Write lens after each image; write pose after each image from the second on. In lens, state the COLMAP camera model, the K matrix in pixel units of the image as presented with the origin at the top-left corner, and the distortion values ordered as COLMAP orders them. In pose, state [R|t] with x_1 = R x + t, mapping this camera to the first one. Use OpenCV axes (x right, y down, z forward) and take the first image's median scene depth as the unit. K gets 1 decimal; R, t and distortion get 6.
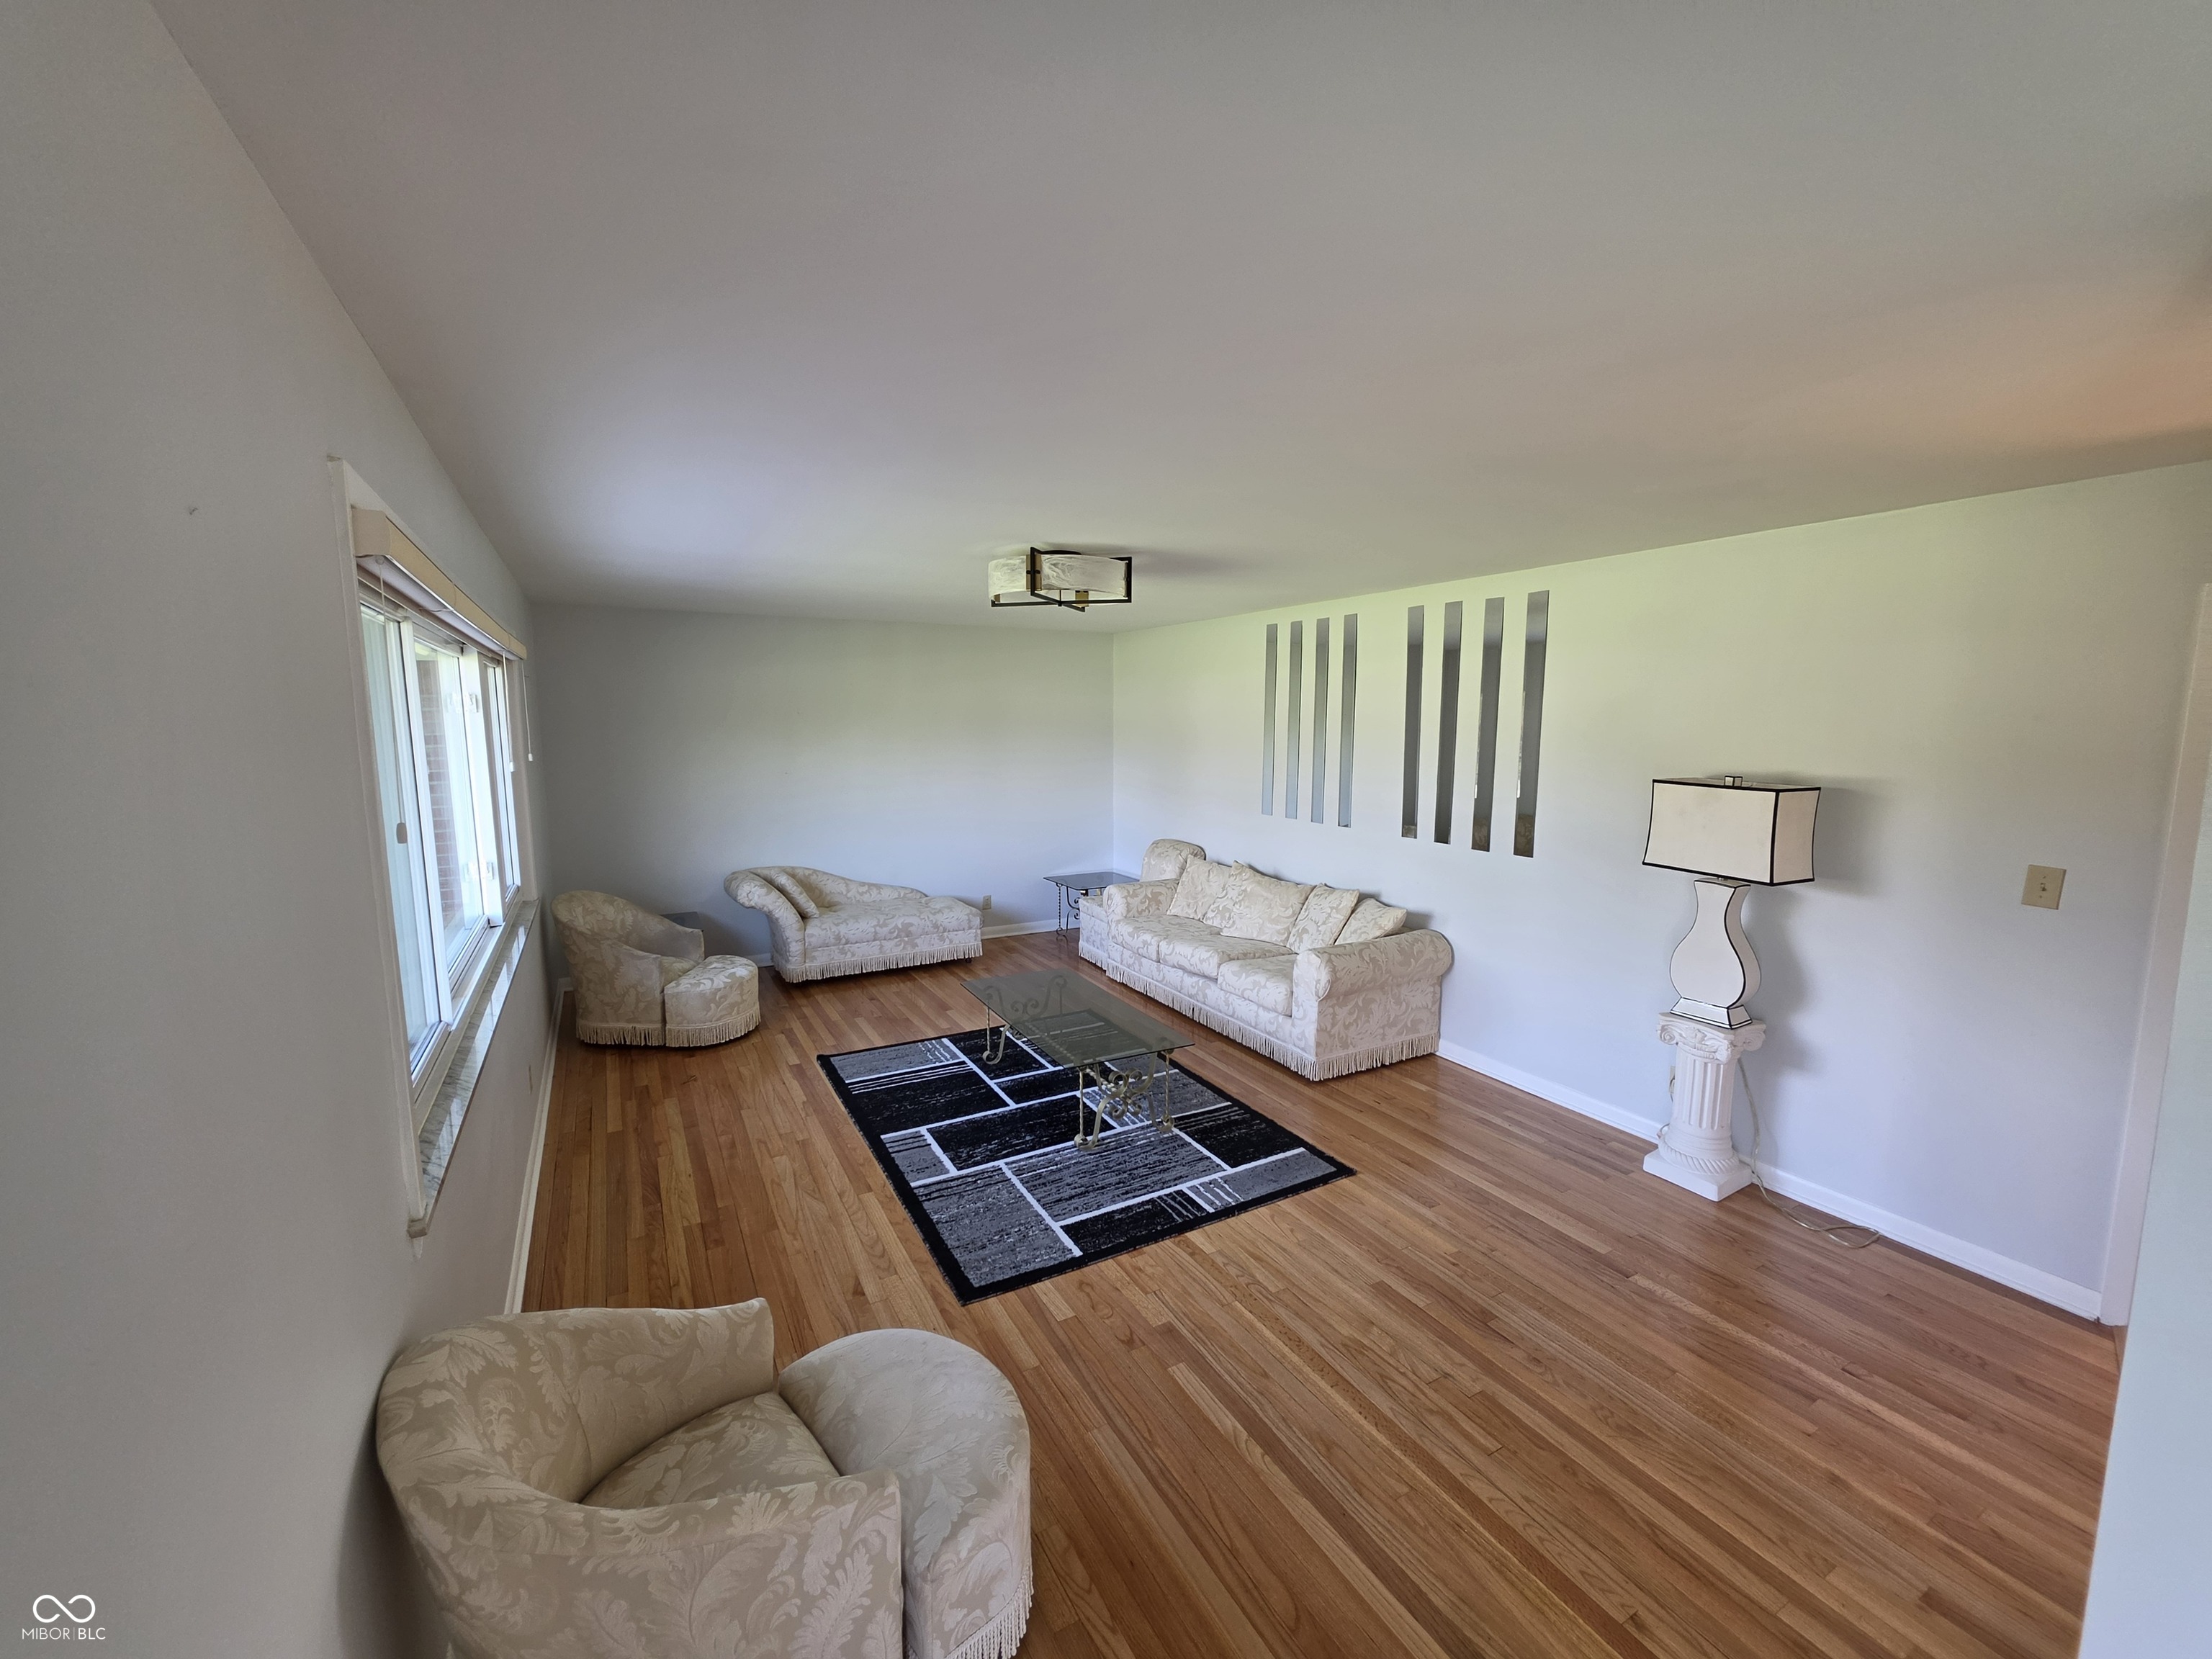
lens RADIAL K [[884.7, 0, 1102.8], [0, 884.7, 829.8], [0, 0, 1]] dist [-0.000352, -0.000481]
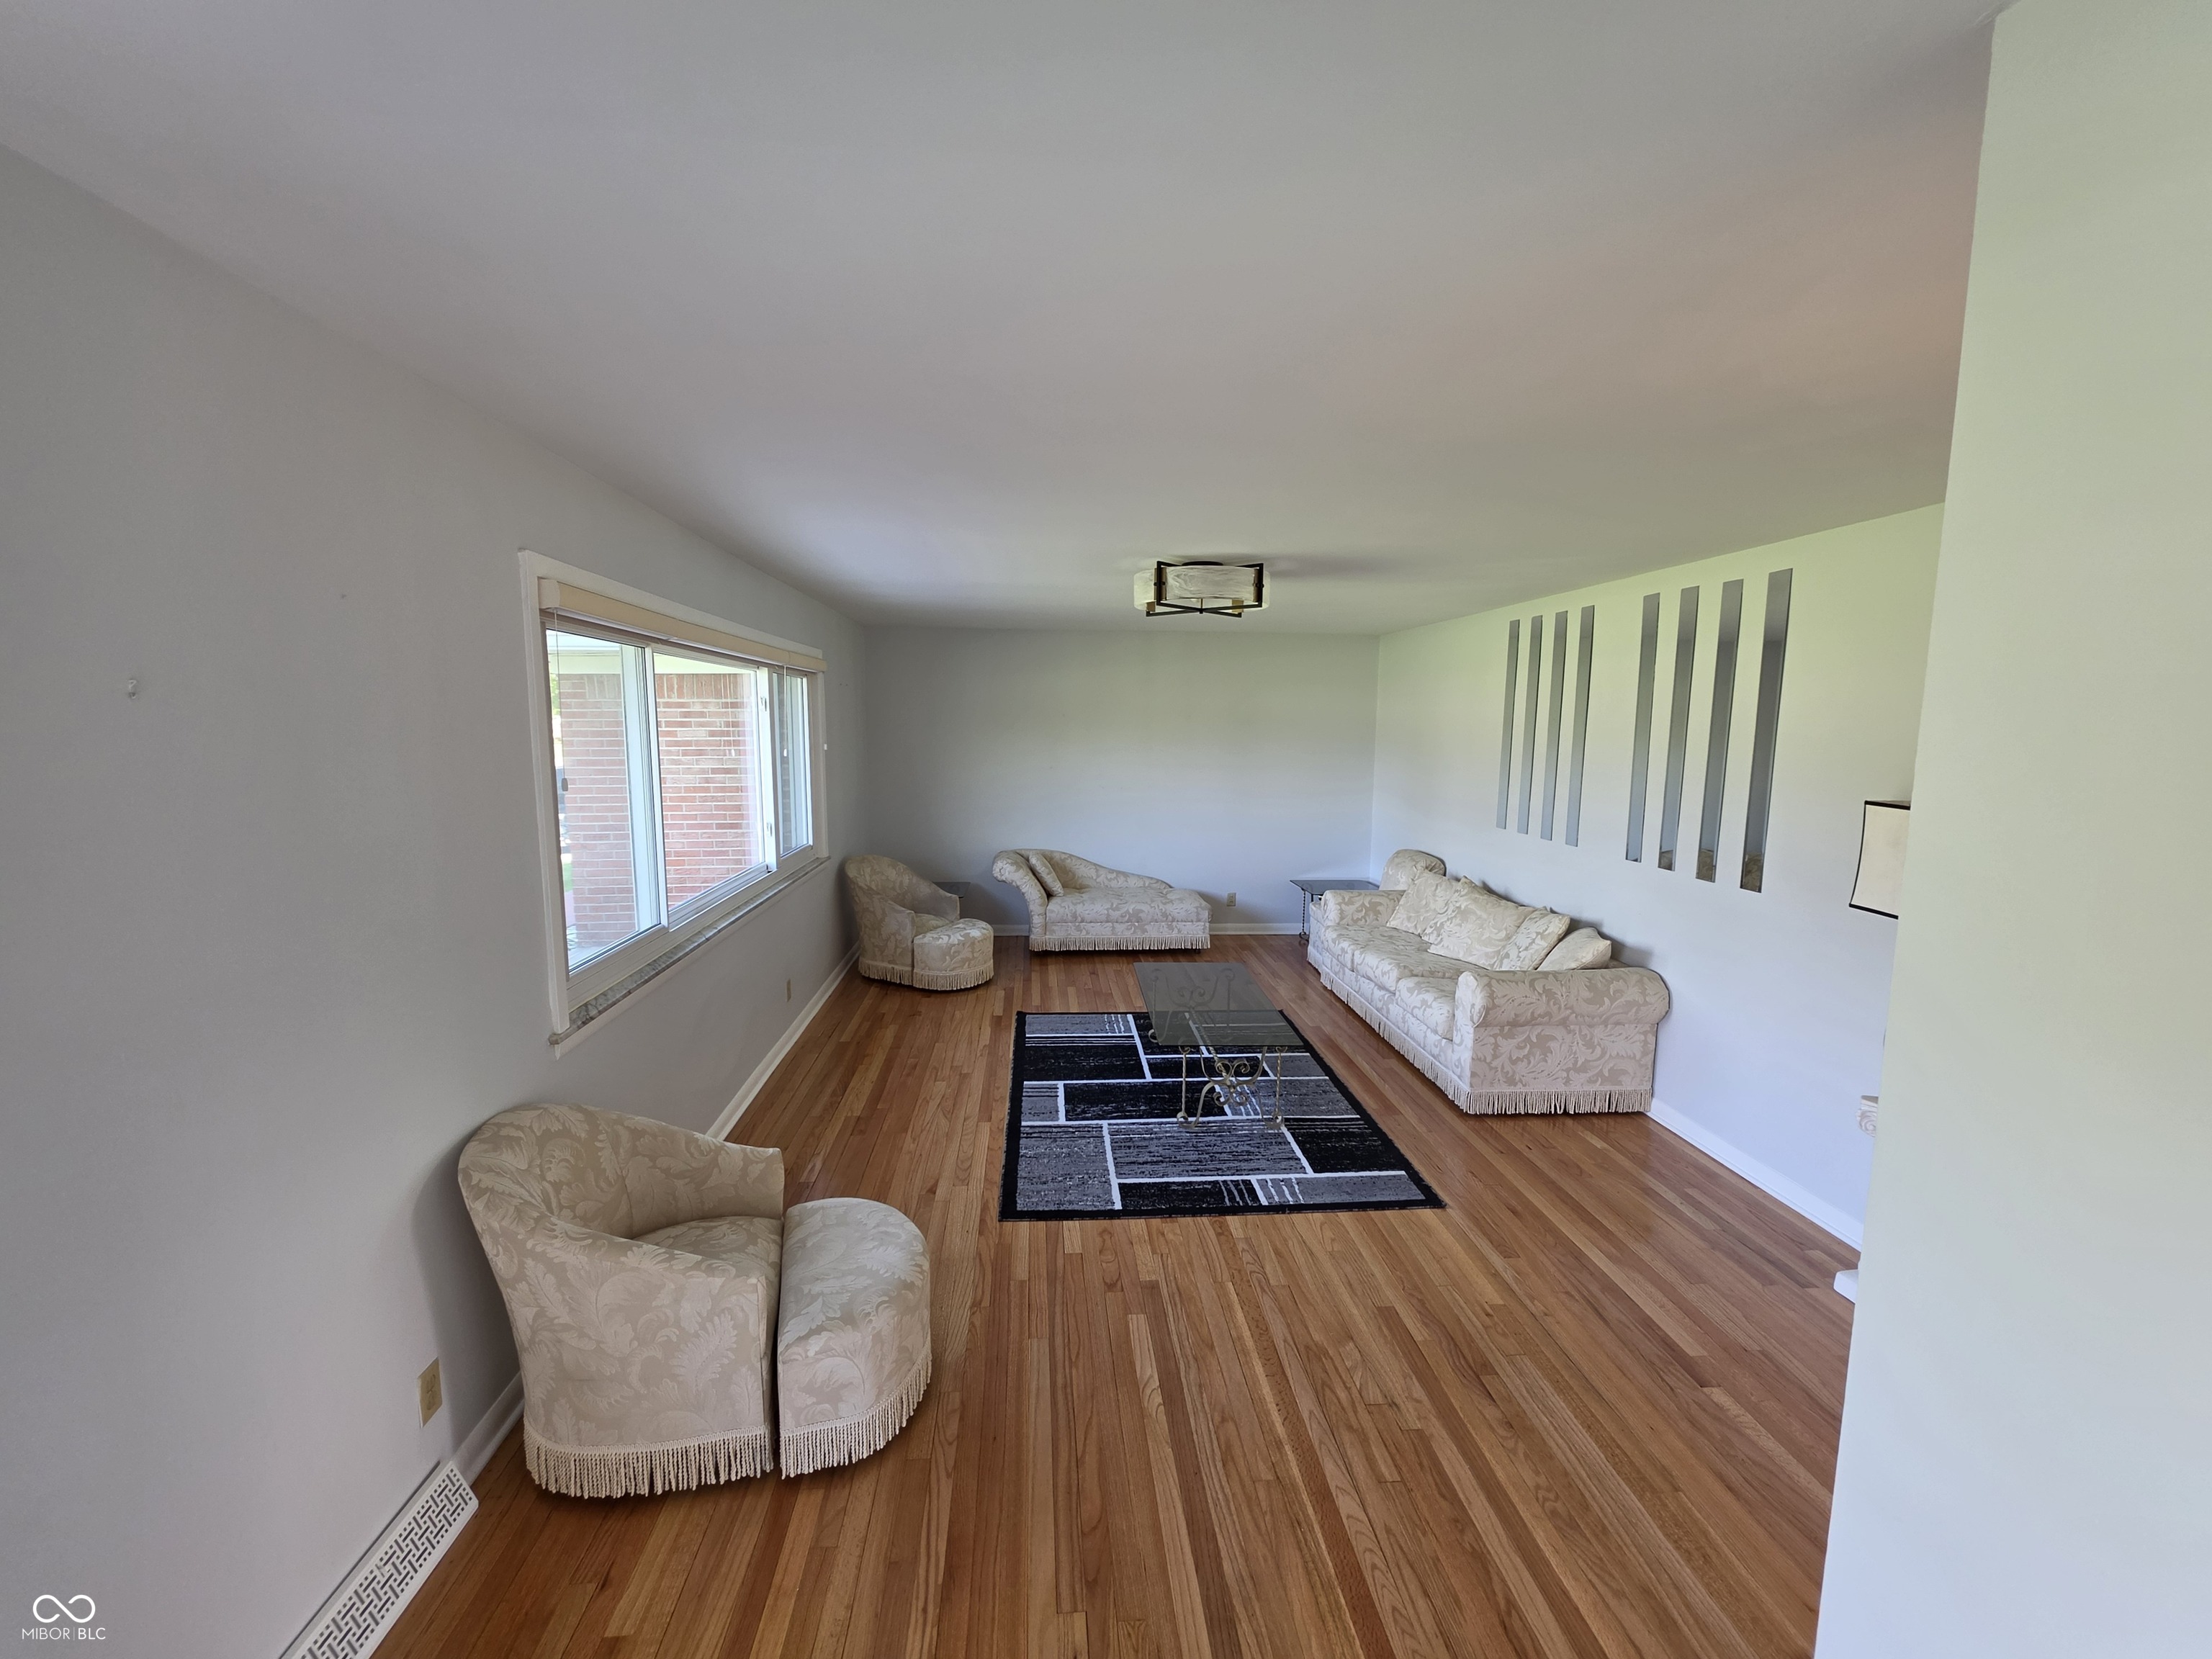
lens RADIAL K [[884.7, 0, 1099.1], [0, 884.7, 829.7], [0, 0, 1]] dist [-0.000352, -0.000481]
pose [[0.907412, 0.058945, -0.416088, 0.315471], [-0.061559, 0.998078, 0.007144, 0.005908], [0.415709, 0.019131, 0.909296, -0.010198]]
